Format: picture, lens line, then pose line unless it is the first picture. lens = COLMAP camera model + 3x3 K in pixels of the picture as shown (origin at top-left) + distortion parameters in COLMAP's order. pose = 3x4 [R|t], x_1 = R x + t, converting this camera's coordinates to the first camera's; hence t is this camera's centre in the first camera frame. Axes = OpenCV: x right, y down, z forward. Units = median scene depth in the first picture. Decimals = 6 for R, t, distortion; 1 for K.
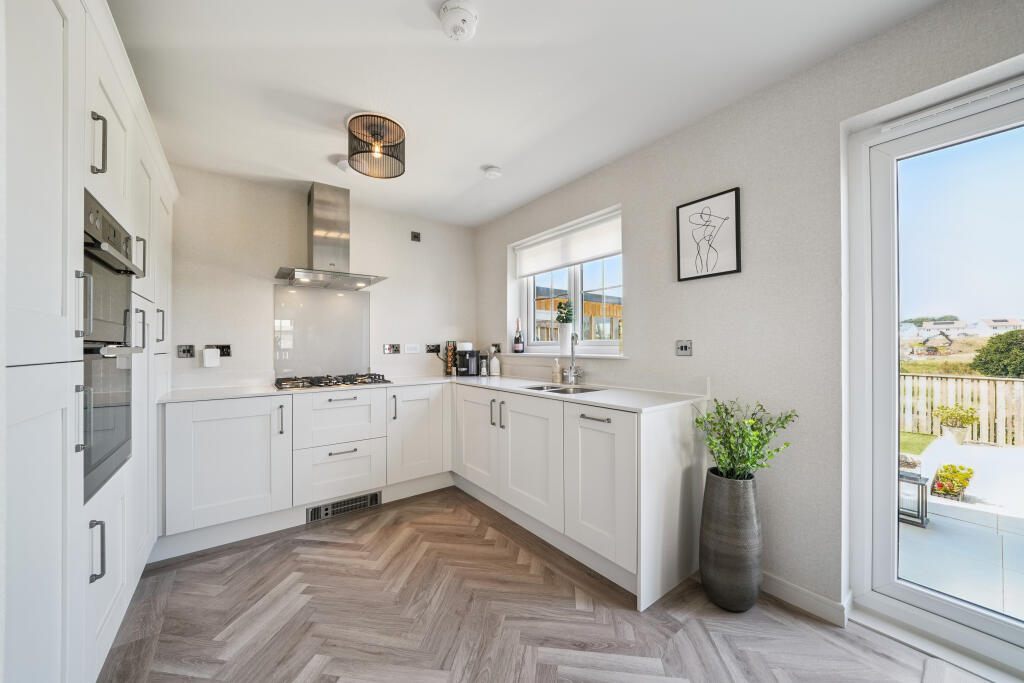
lens RADIAL K [[363.4, 0, 512.0], [0, 363.4, 341.5], [0, 0, 1]] dist [-0.001432, -0.000088]
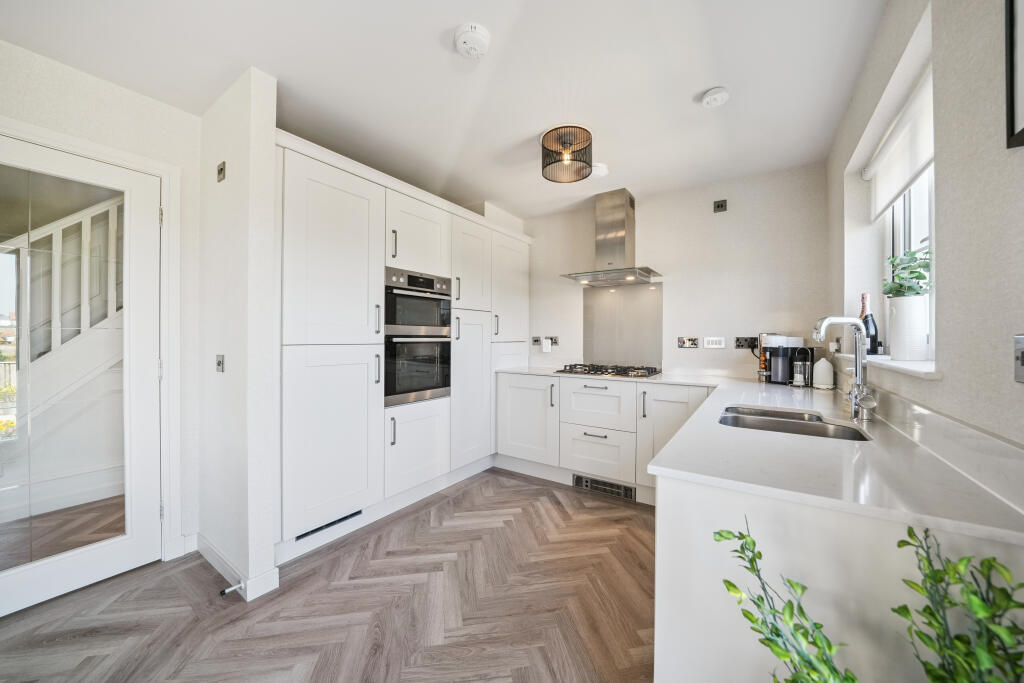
lens RADIAL K [[371.5, 0, 521.7], [0, 371.5, 336.3], [0, 0, 1]] dist [-0.010705, 0.000025]
pose [[0.348102, 0.005046, -0.937443, 0.601778], [0.000611, 0.999984, 0.005610, 0.000050], [0.937456, -0.002525, 0.348094, 0.482953]]
